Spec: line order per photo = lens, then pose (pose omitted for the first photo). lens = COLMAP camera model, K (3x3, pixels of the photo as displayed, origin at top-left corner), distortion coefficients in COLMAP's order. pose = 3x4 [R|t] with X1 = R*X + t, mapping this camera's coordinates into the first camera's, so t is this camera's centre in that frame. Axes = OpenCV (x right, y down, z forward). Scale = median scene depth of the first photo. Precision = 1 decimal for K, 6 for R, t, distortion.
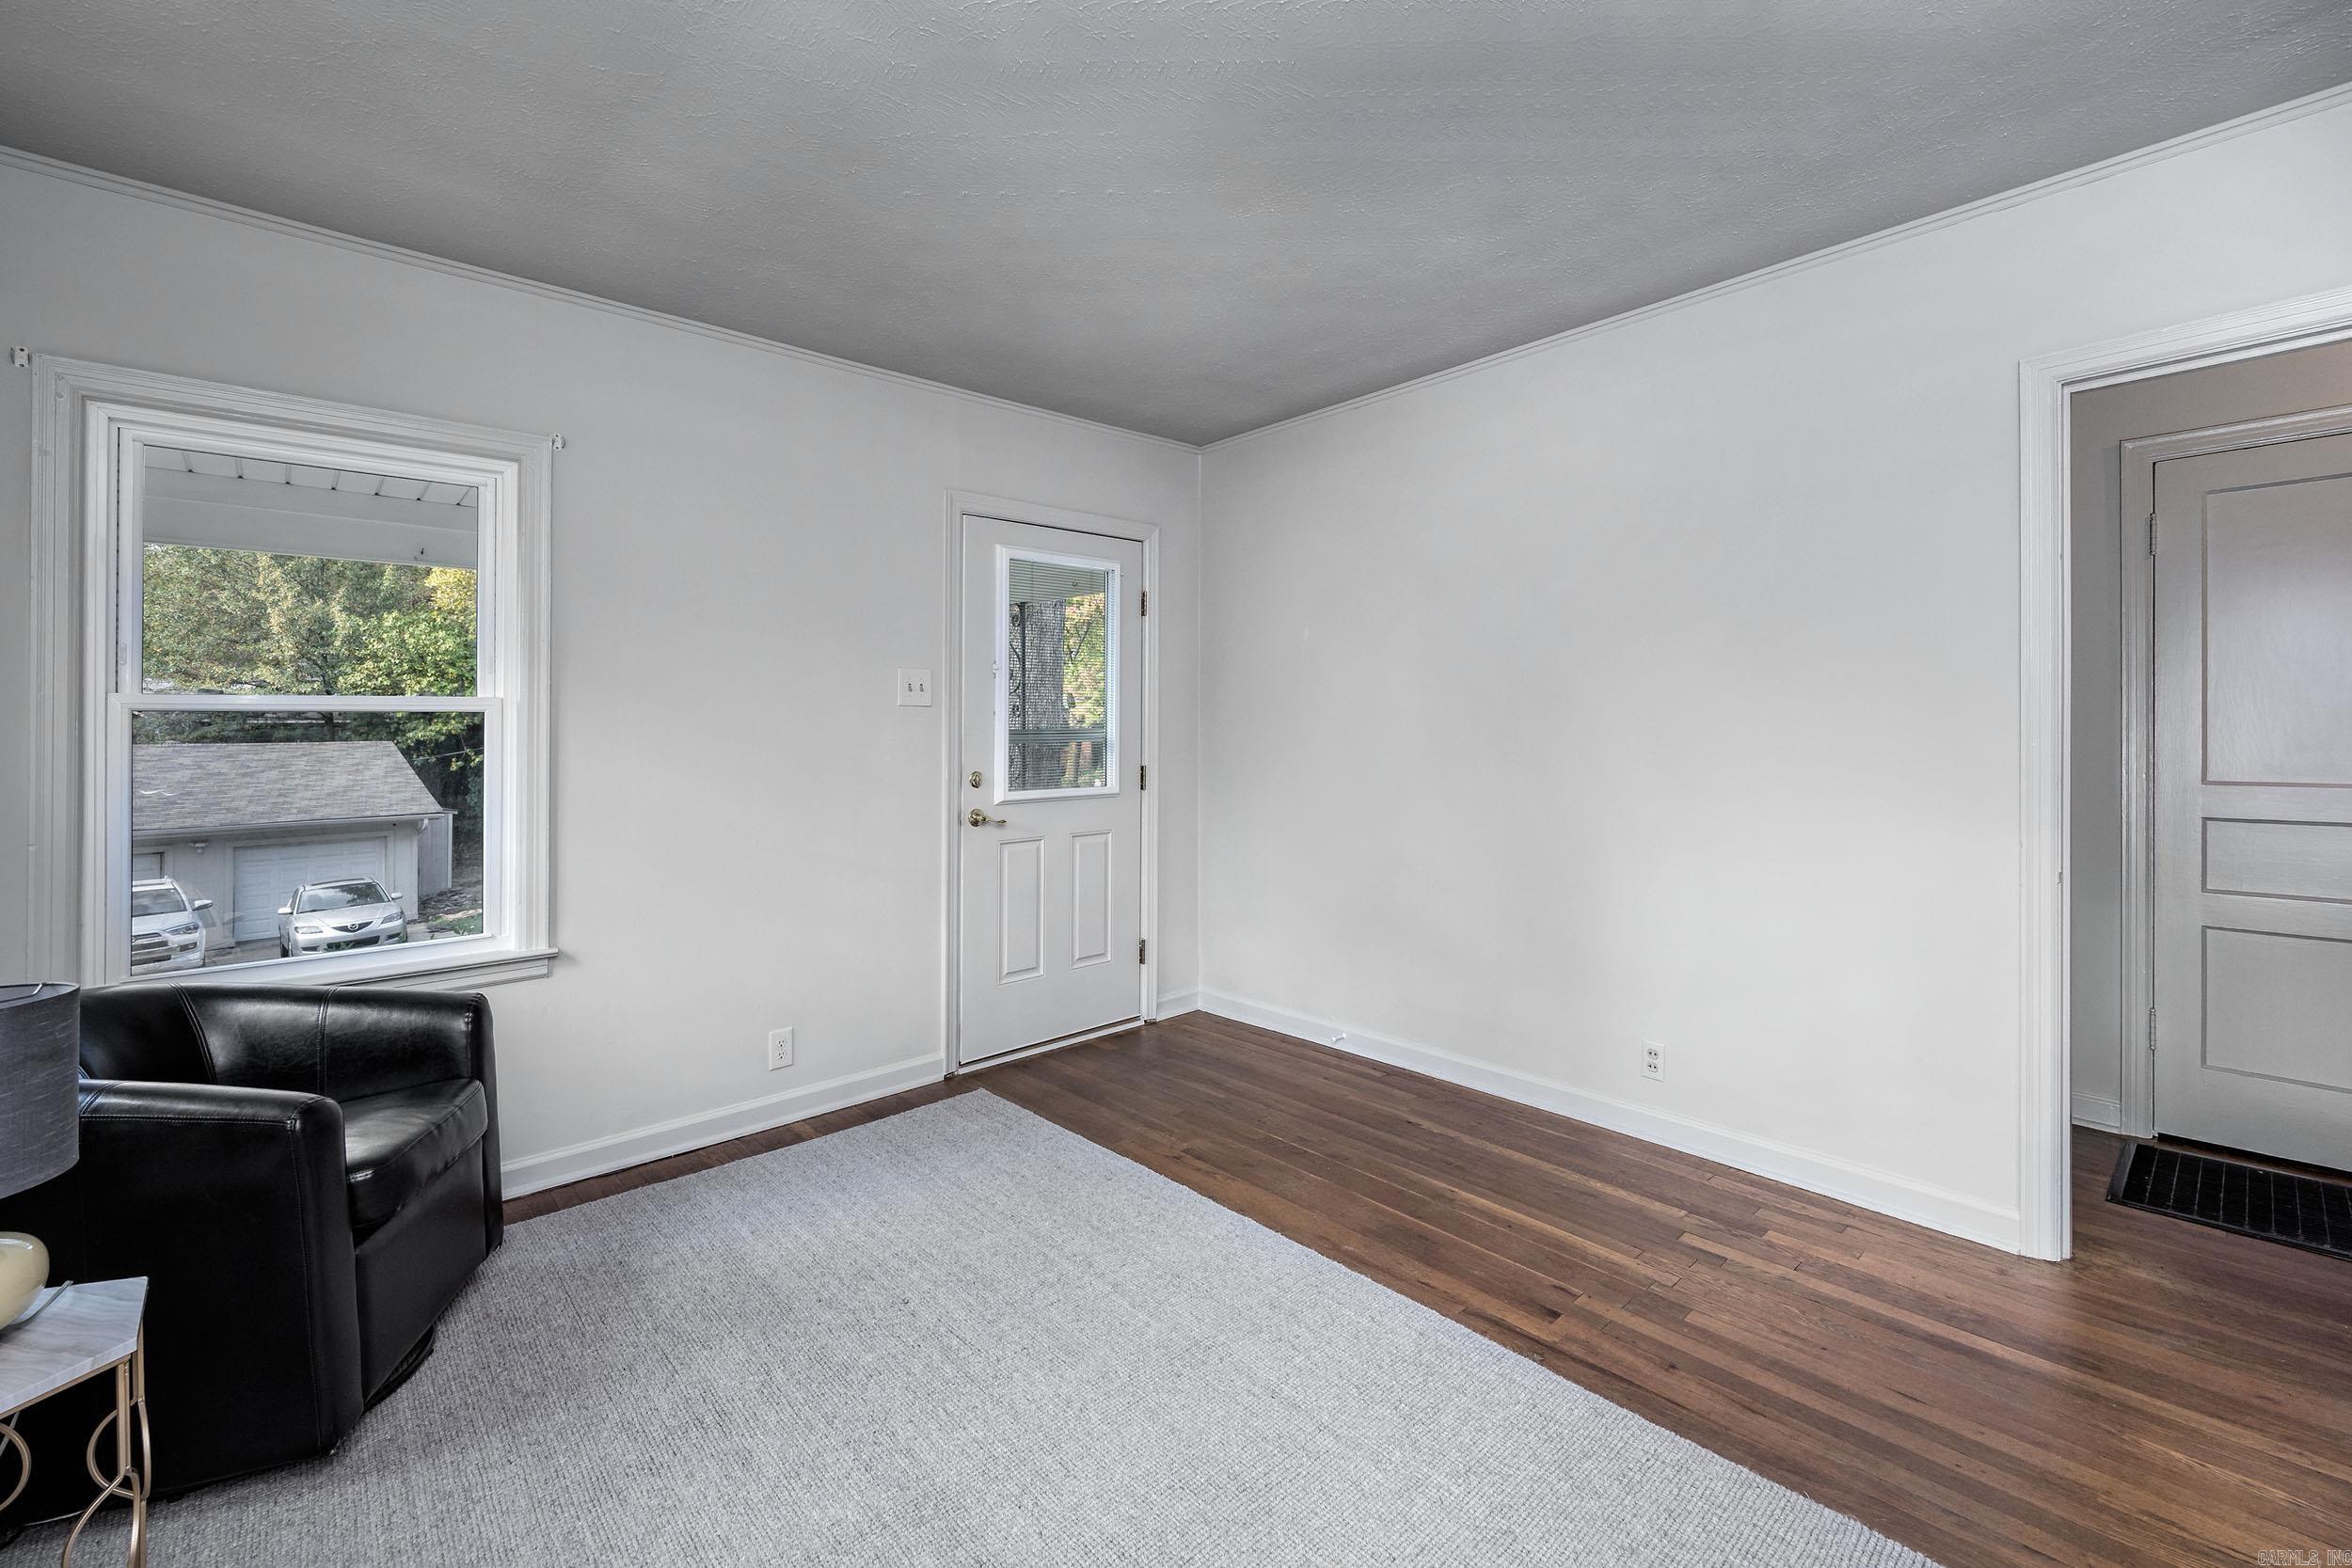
lens RADIAL K [[1016.3, 0, 1233.2], [0, 1016.3, 700.6], [0, 0, 1]] dist [-0.004121, 0.001367]
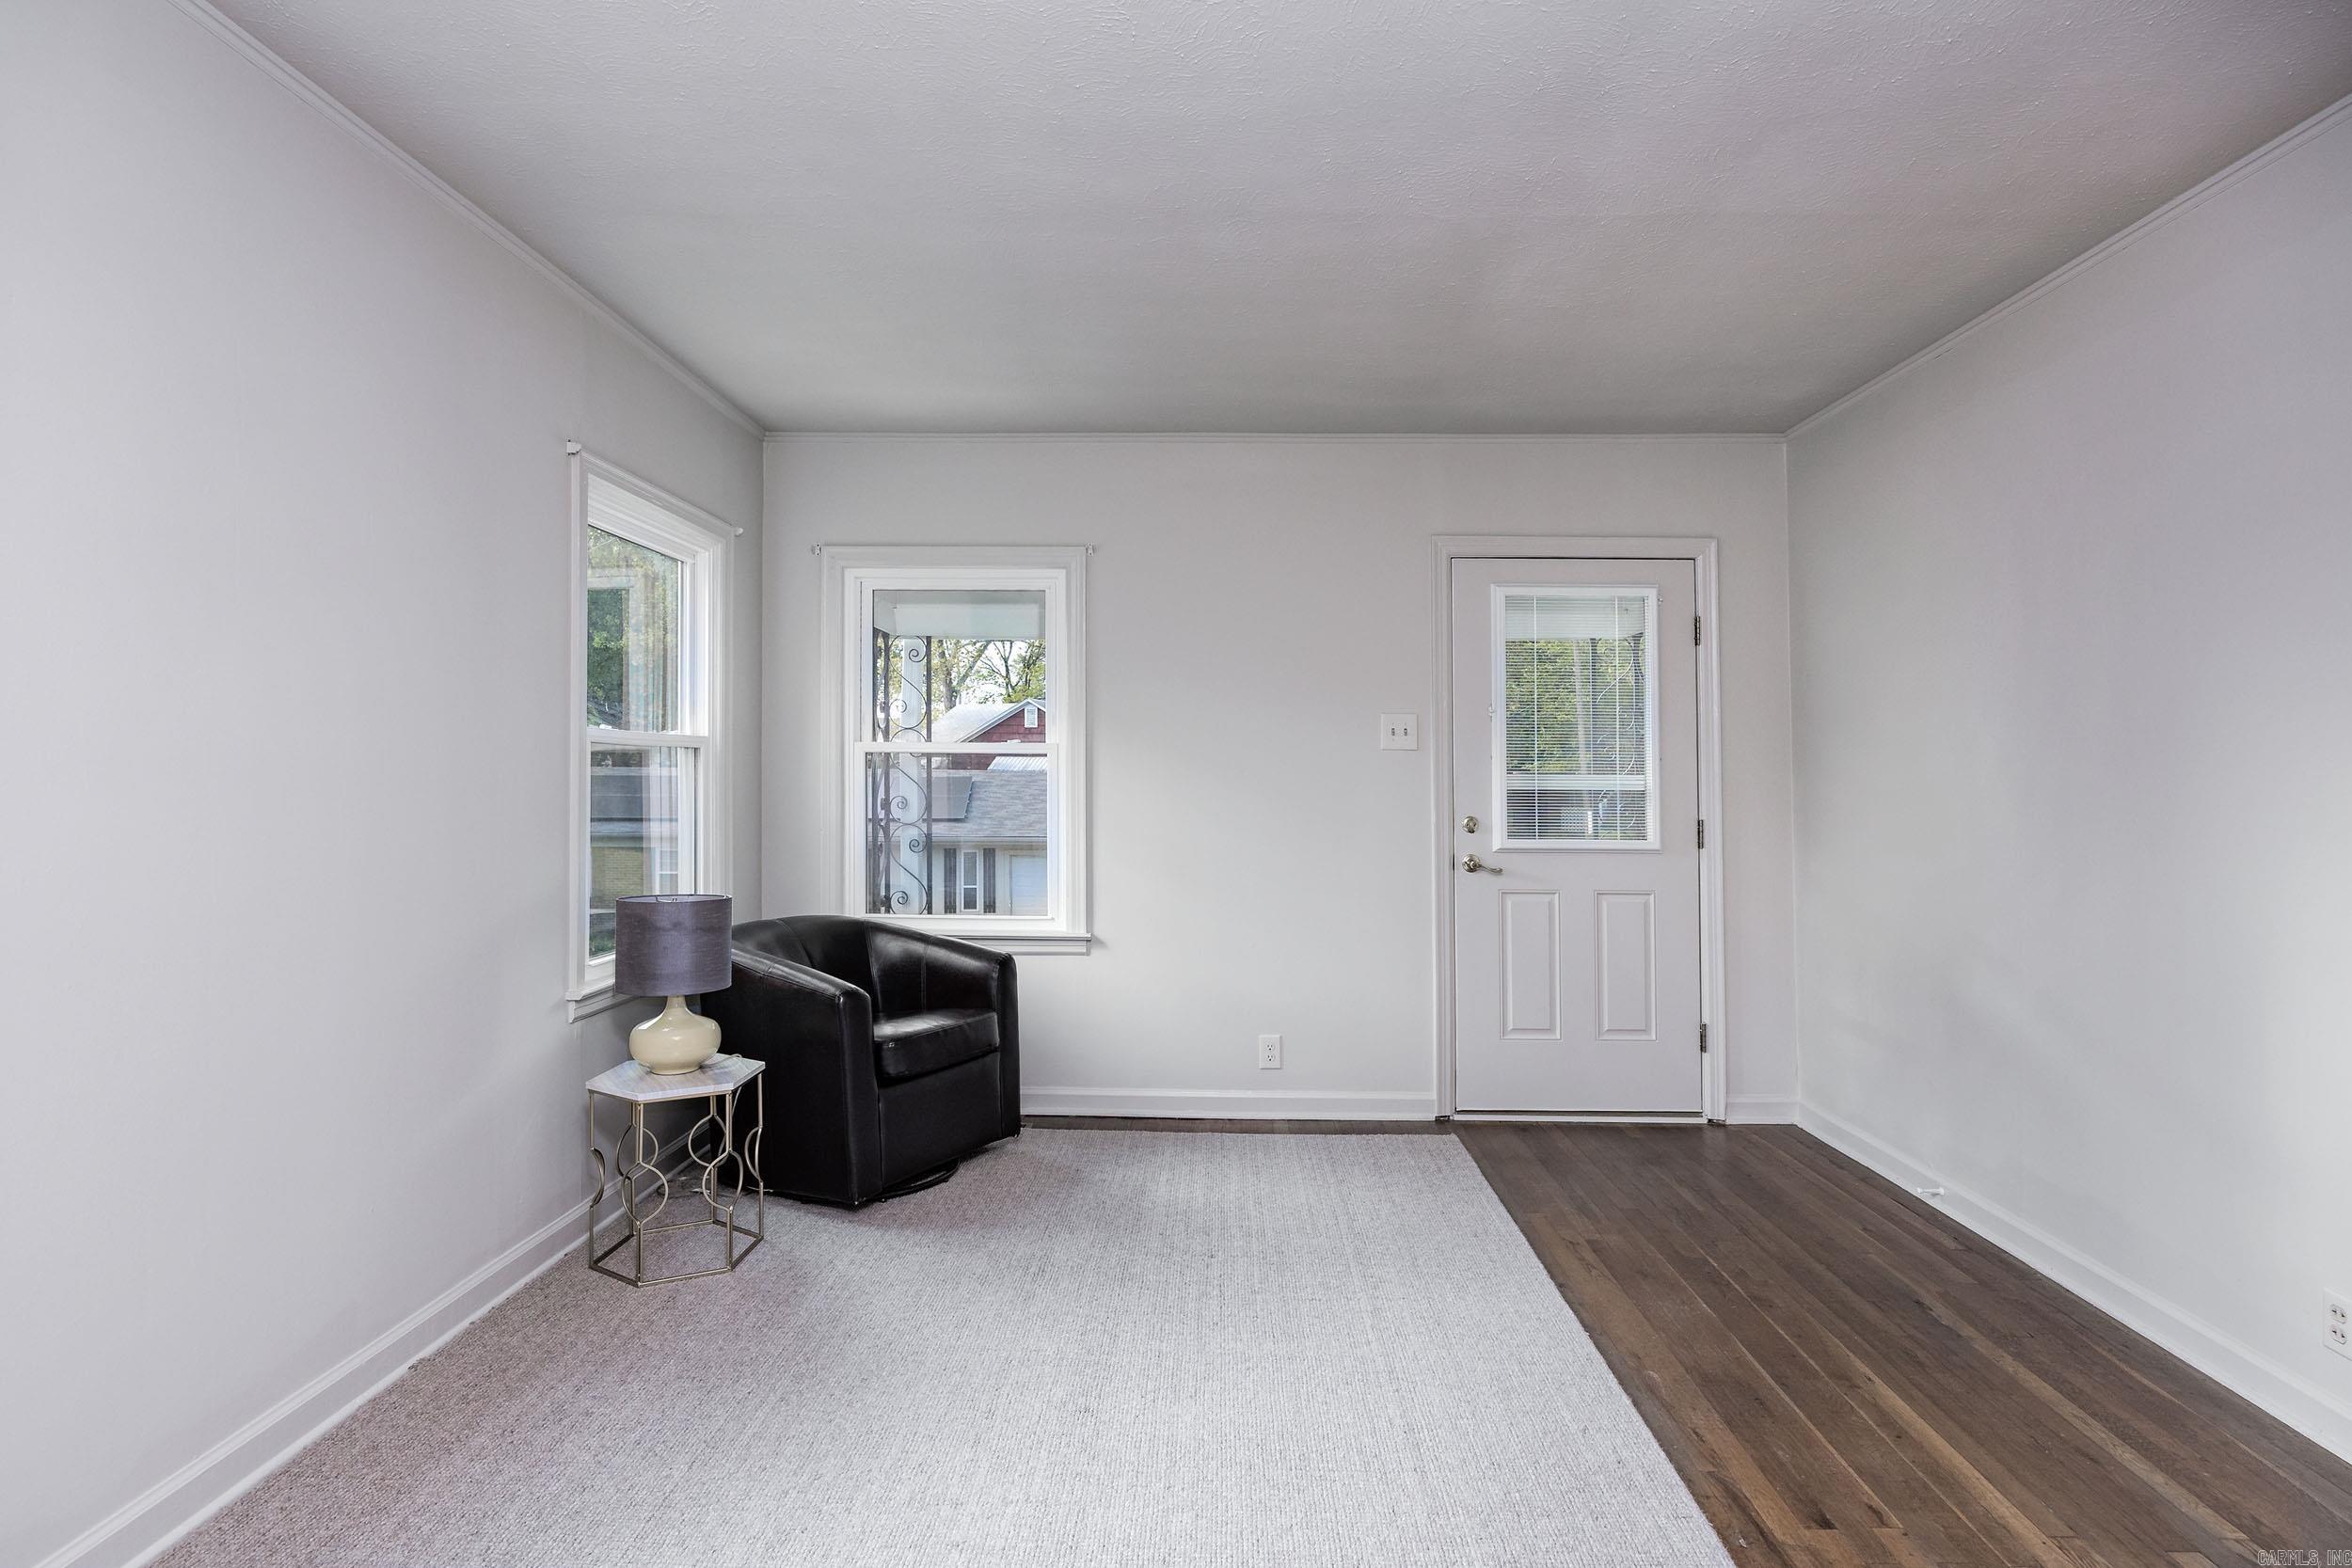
lens RADIAL K [[1183.0, 0, 1230.7], [0, 1183.0, 731.9], [0, 0, 1]] dist [-0.017299, 0.001608]
pose [[0.727339, -0.003390, -0.686270, 0.409669], [0.001351, 0.999993, -0.003507, -0.009705], [0.686277, 0.001624, 0.727338, 0.008109]]
